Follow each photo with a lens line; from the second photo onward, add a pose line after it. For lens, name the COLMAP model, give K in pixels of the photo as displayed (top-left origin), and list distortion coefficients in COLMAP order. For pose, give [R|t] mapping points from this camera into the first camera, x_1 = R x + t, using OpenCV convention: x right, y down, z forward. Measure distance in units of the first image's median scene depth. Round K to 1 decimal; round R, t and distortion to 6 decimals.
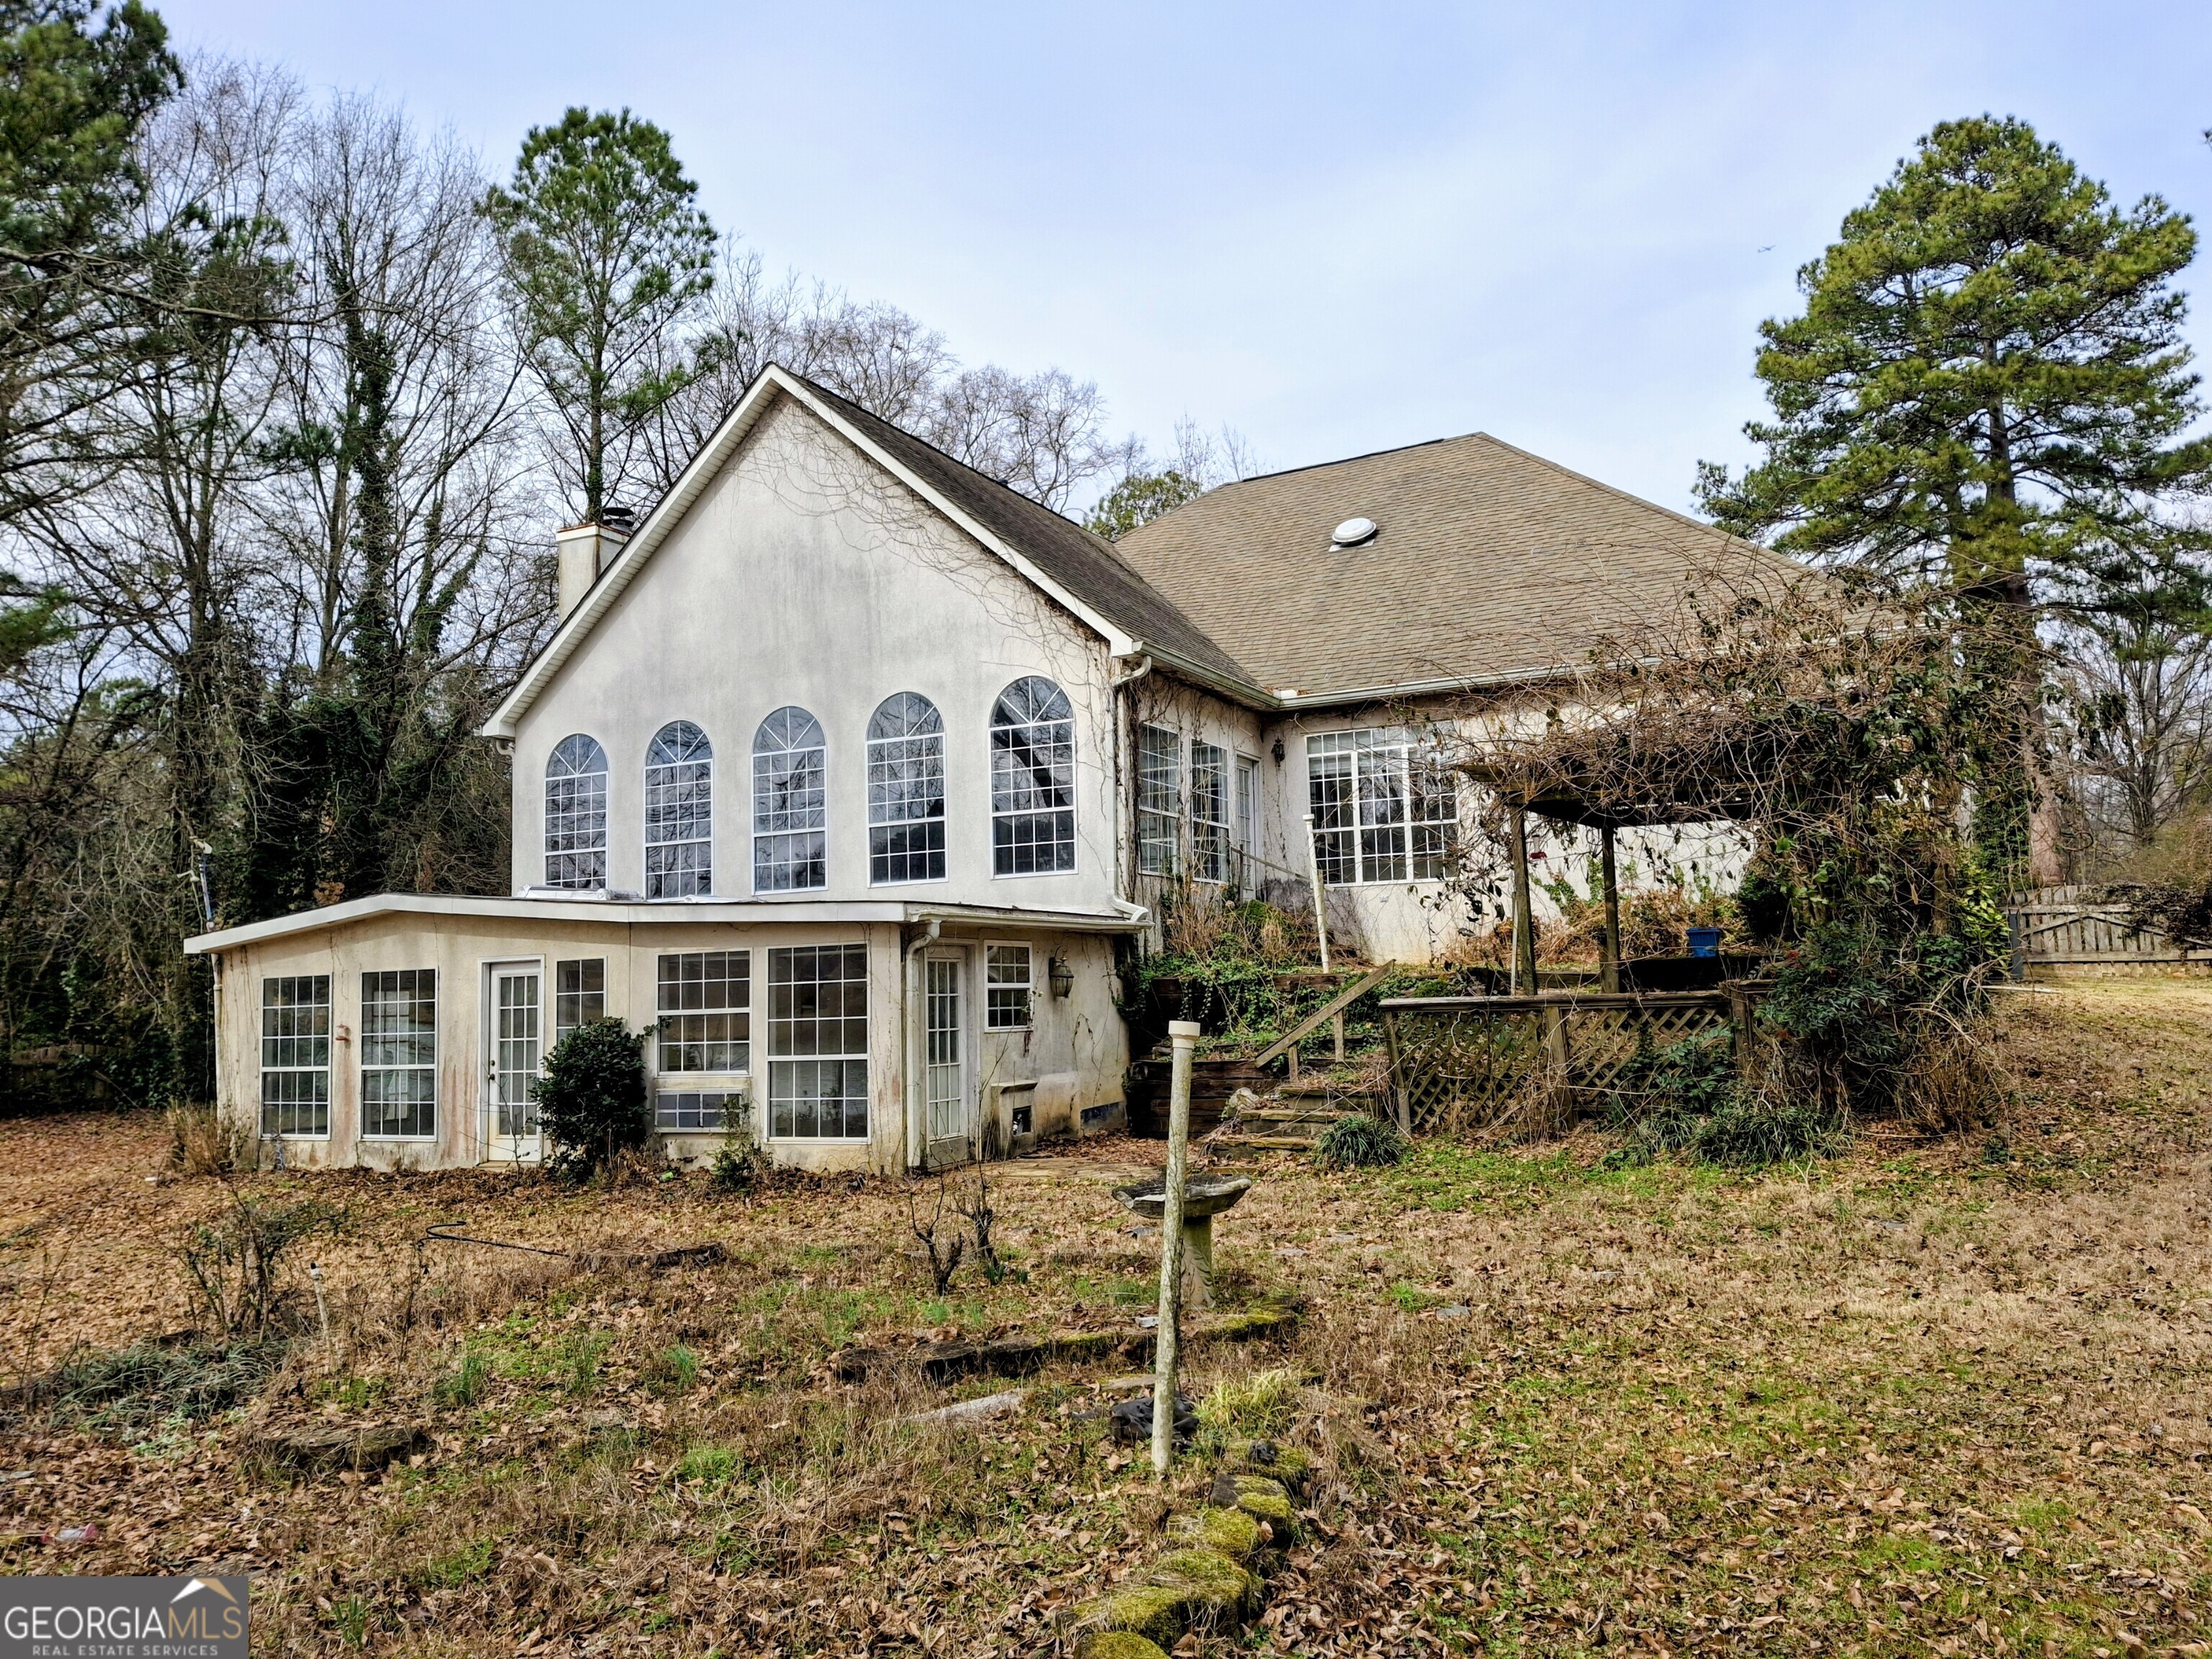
lens RADIAL K [[1585.9, 0, 1105.1], [0, 1585.9, 834.2], [0, 0, 1]] dist [0.027137, -0.021485]
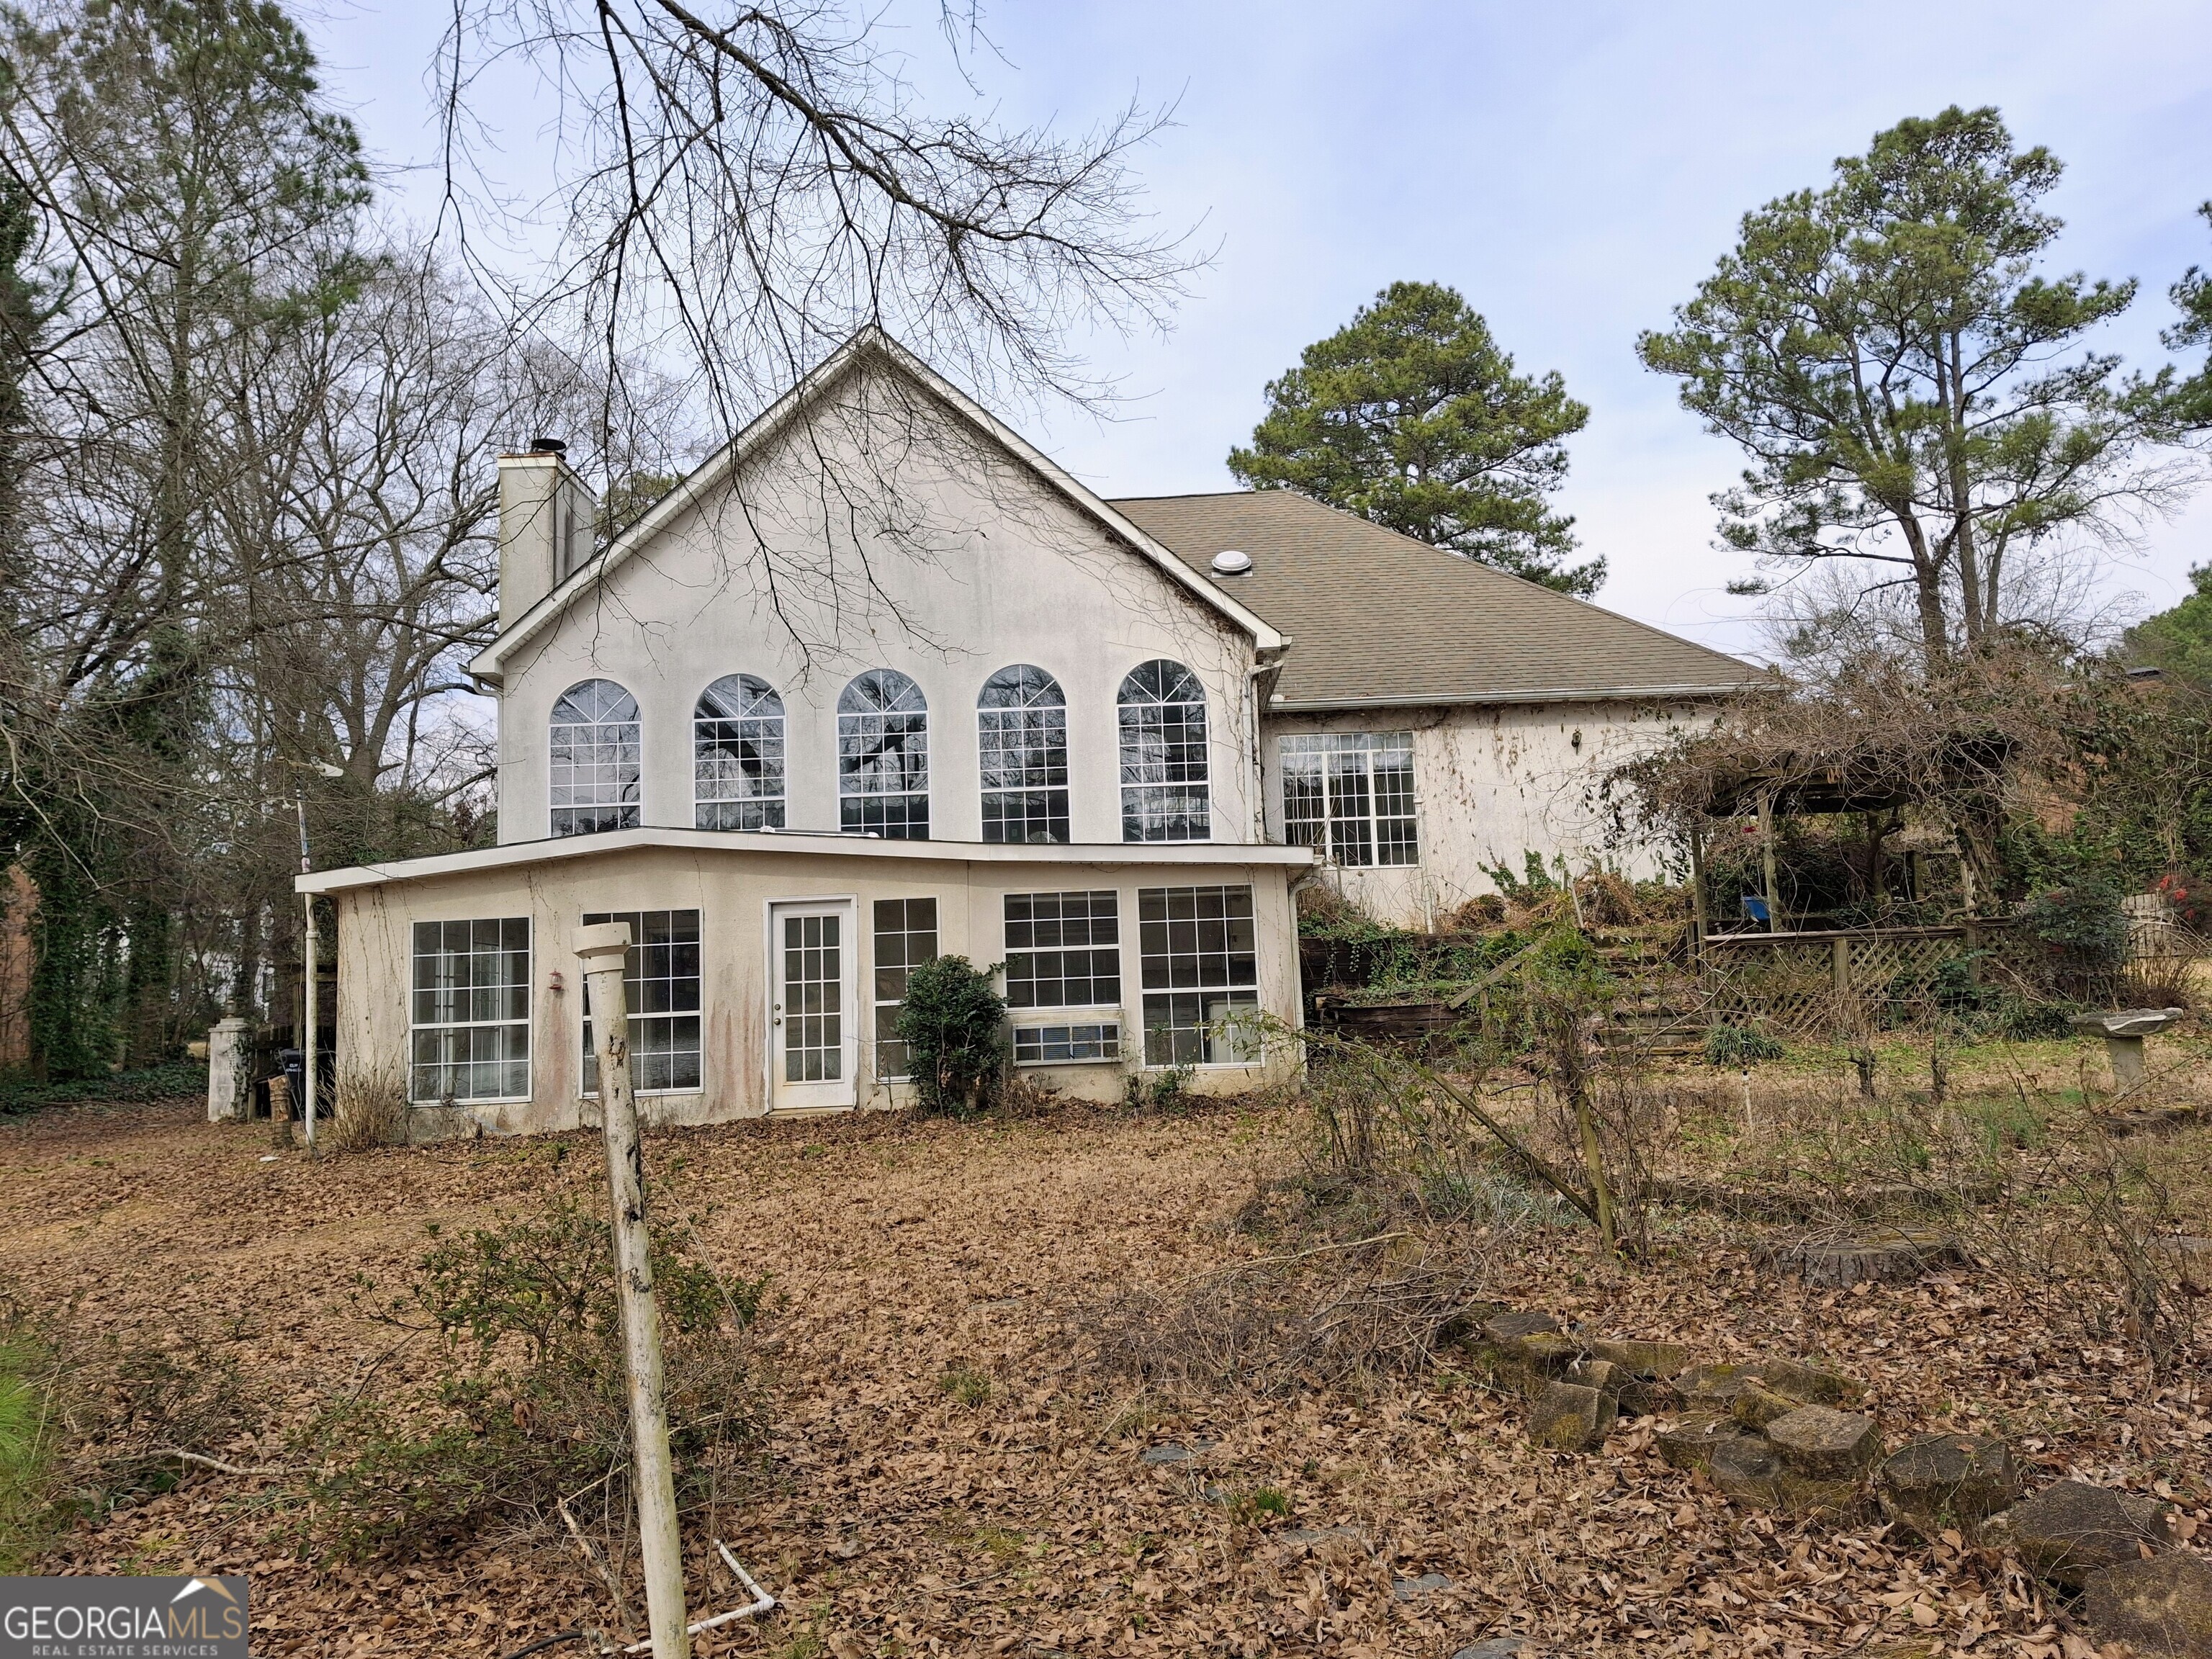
lens RADIAL K [[1585.9, 0, 1117.1], [0, 1585.9, 831.8], [0, 0, 1]] dist [0.027137, -0.021485]
pose [[0.902391, 0.043784, 0.428688, -0.565512], [-0.032447, 0.998904, -0.033724, 0.058287], [-0.429695, 0.016523, 0.902823, 0.040863]]
